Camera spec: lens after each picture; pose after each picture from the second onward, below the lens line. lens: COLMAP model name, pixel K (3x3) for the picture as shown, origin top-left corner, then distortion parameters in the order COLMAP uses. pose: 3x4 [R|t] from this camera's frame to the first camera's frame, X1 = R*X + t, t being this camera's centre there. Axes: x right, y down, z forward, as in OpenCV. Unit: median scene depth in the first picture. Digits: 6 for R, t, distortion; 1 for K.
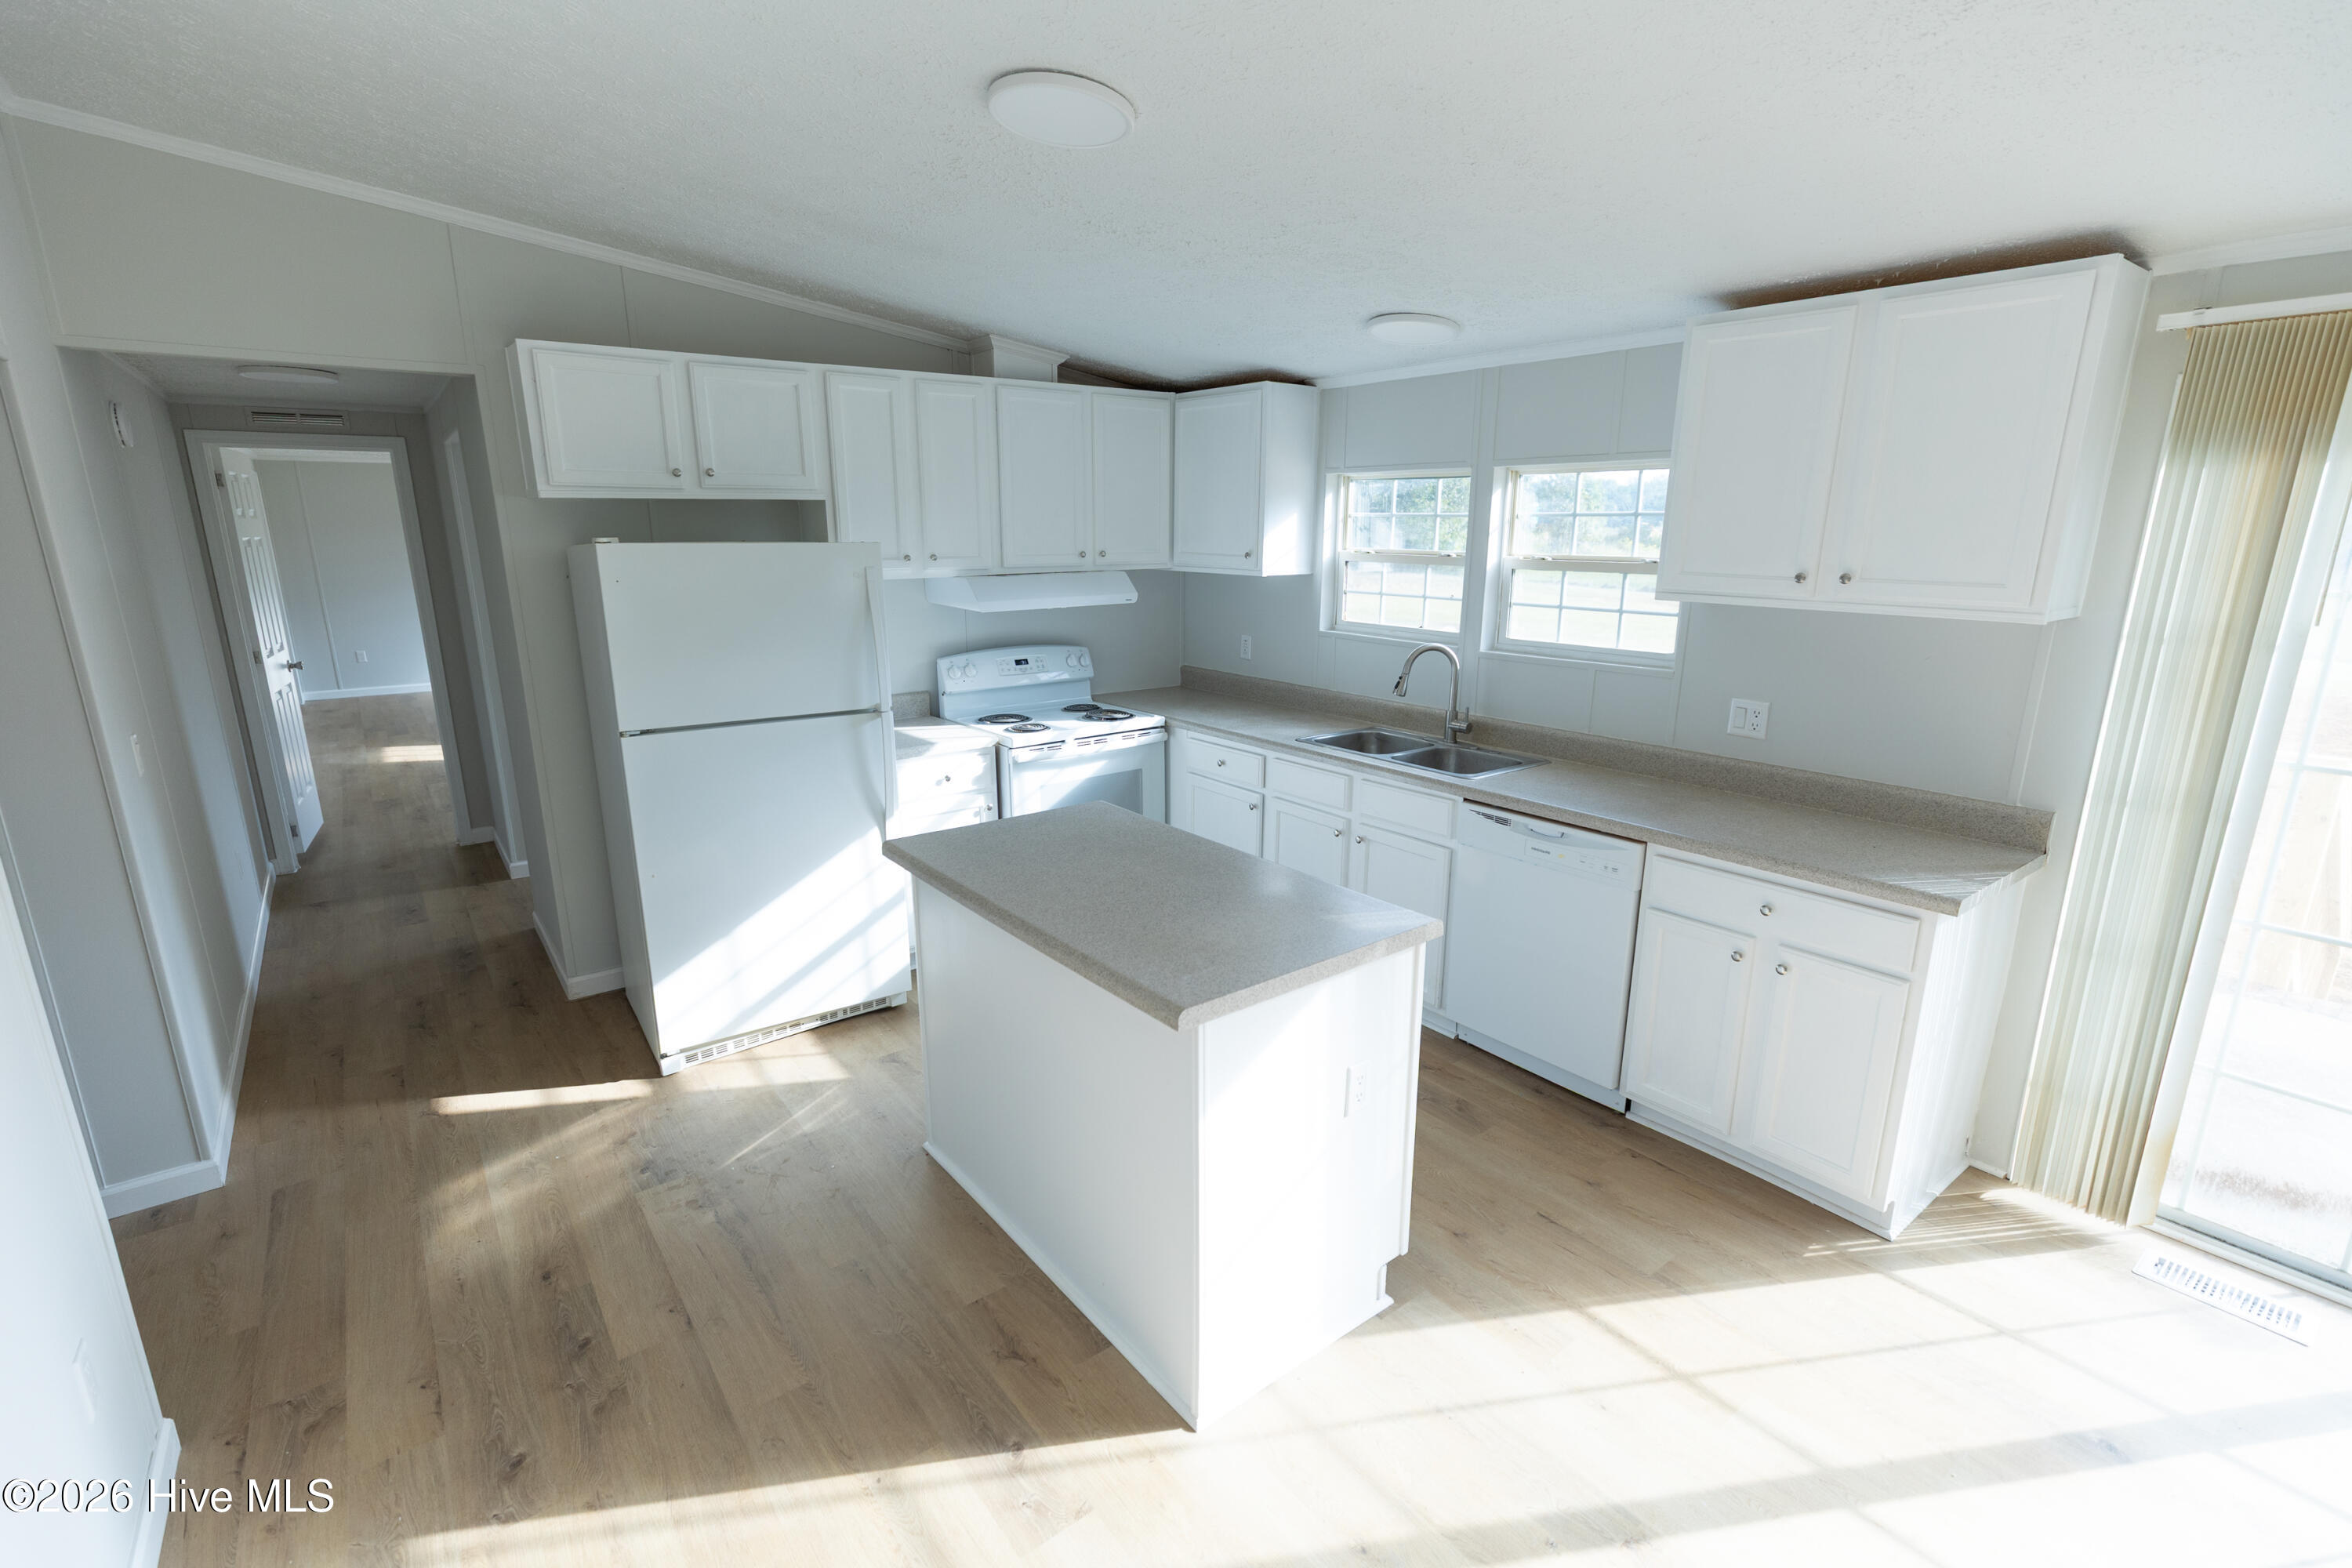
lens RADIAL K [[1066.4, 0, 1167.7], [0, 1066.4, 783.9], [0, 0, 1]] dist [0.003575, 0.000368]
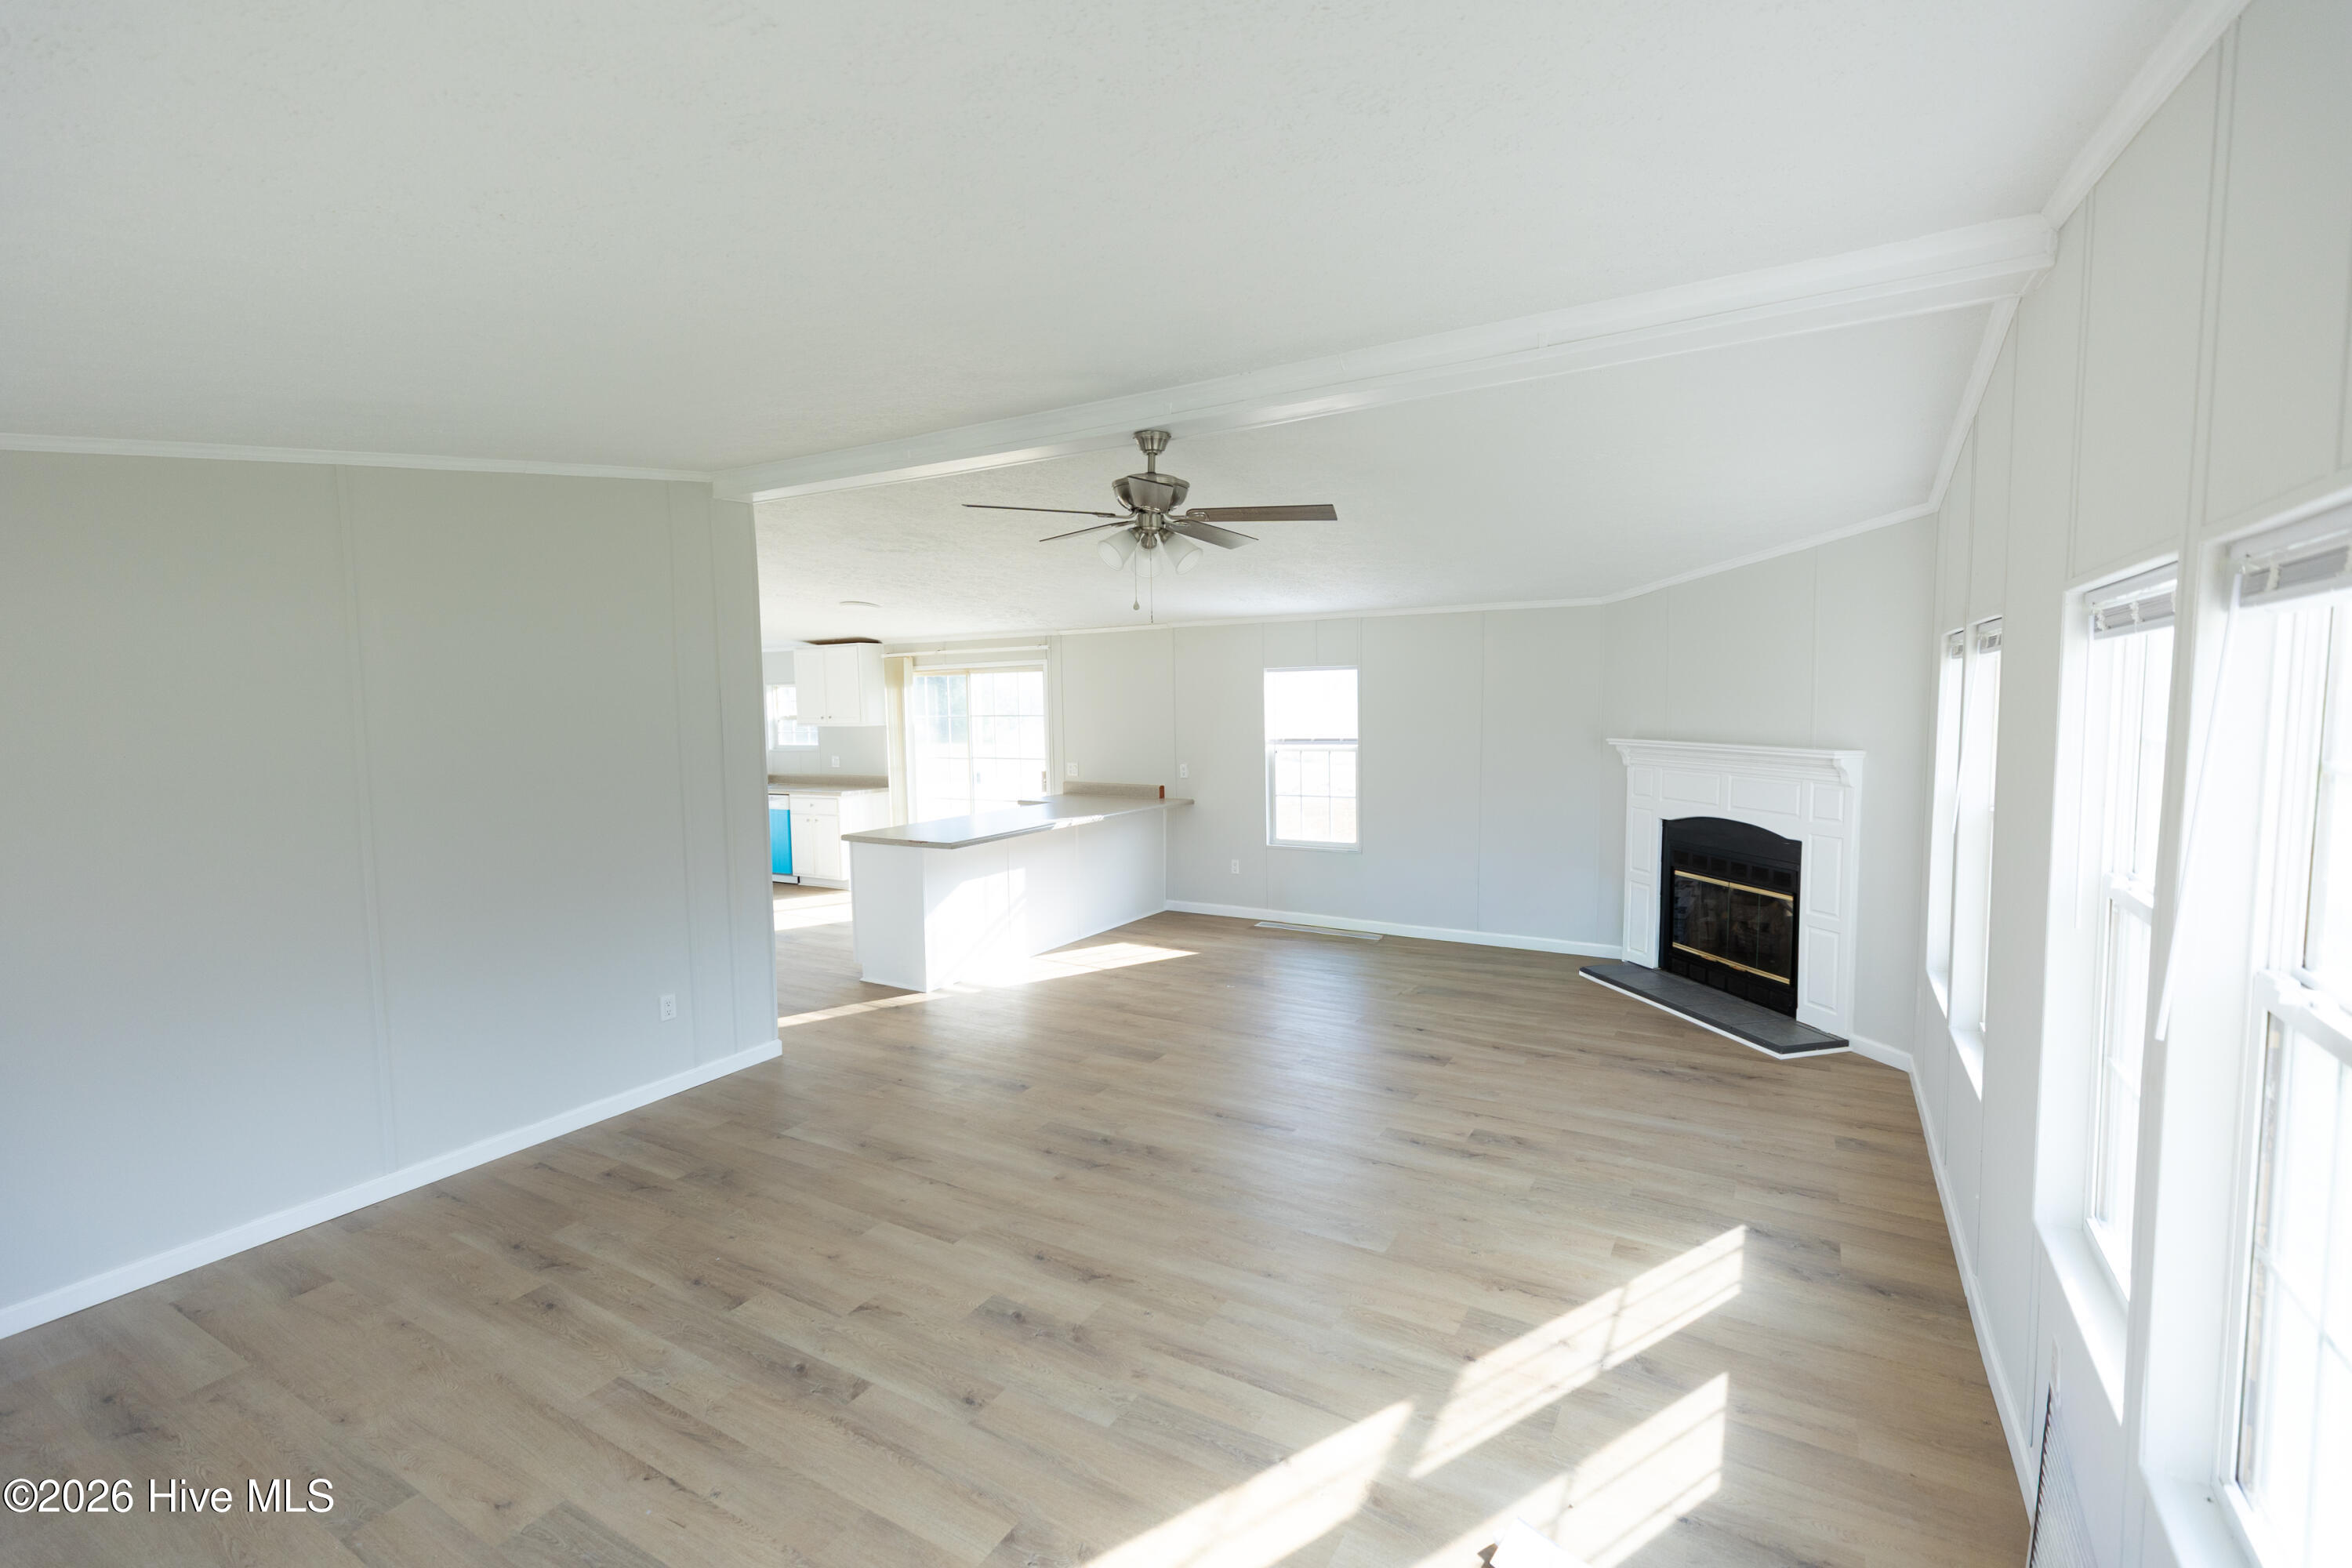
lens RADIAL K [[1066.4, 0, 1167.7], [0, 1066.4, 783.9], [0, 0, 1]] dist [0.003575, 0.000368]
pose [[0.931153, -0.052482, 0.360831, 0.227136], [0.110759, 0.983539, -0.142769, 0.436634], [-0.347398, 0.172905, 0.921639, -1.761618]]
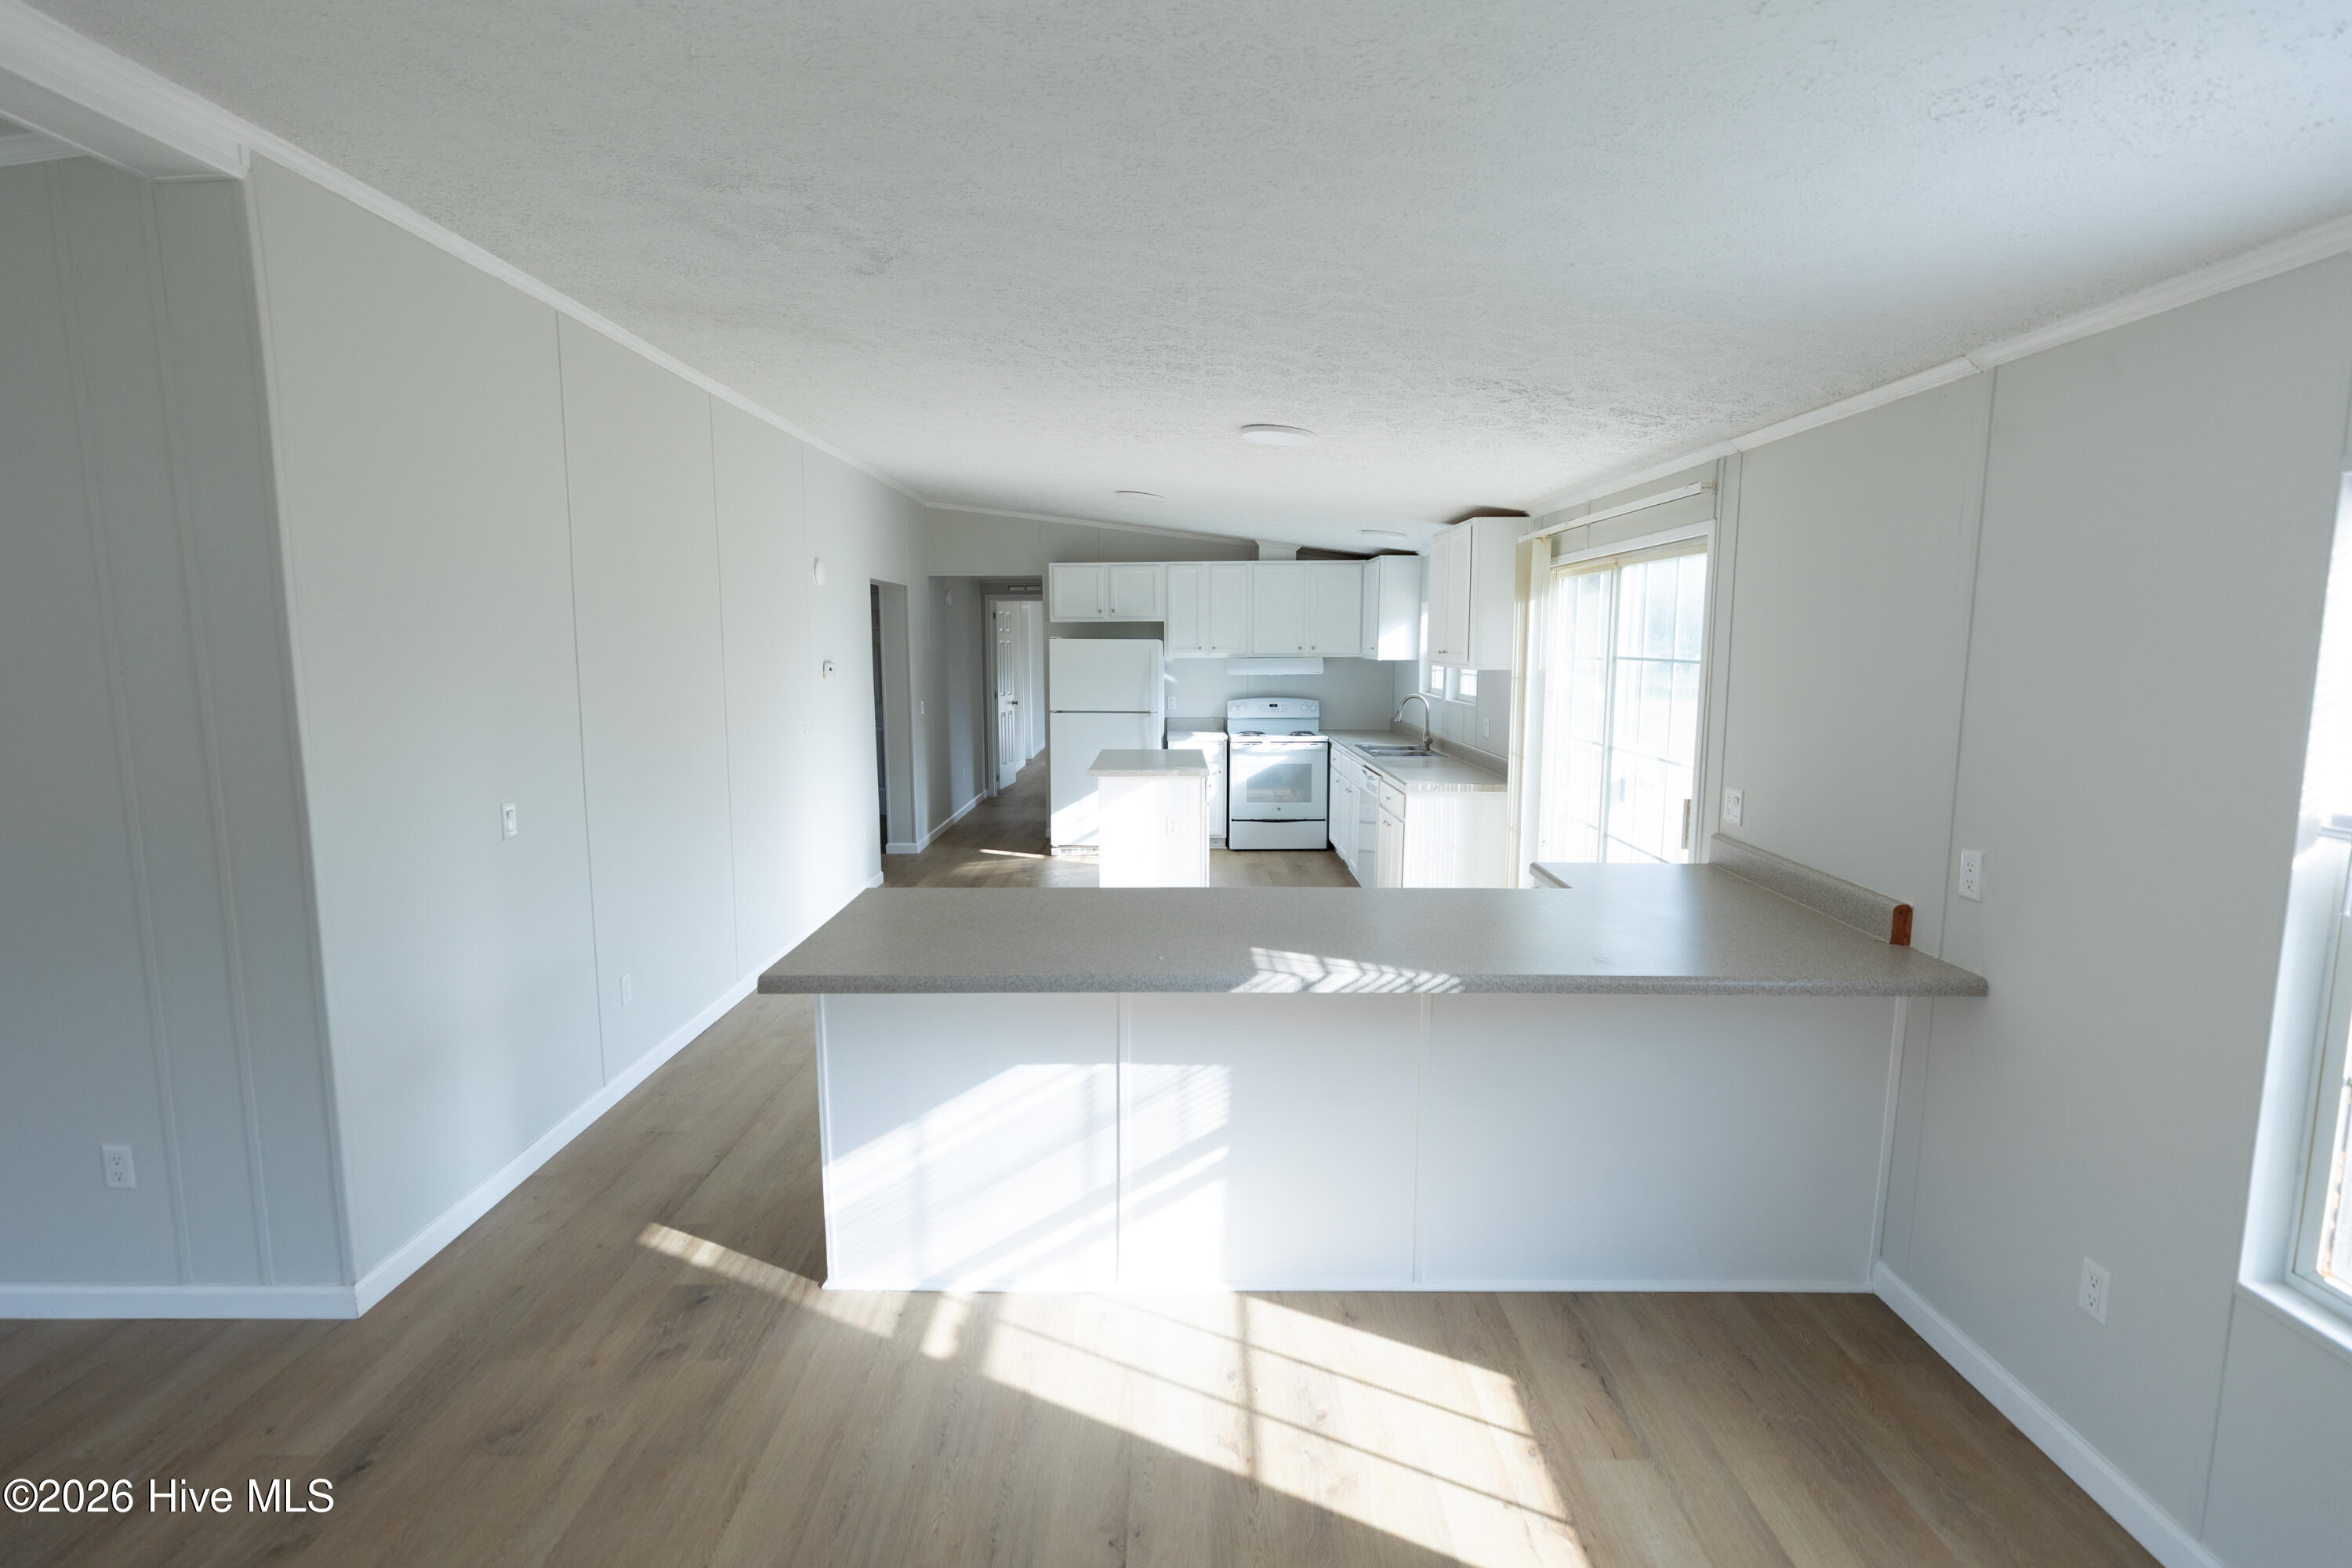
lens RADIAL K [[1138.9, 0, 1176.0], [0, 1138.9, 784.0], [0, 0, 1]] dist [-0.002857, -0.000155]
pose [[0.793762, 0.074735, -0.603620, 0.995614], [-0.142901, 0.987558, -0.065645, 0.186651], [0.591203, 0.138364, 0.794565, -0.697888]]
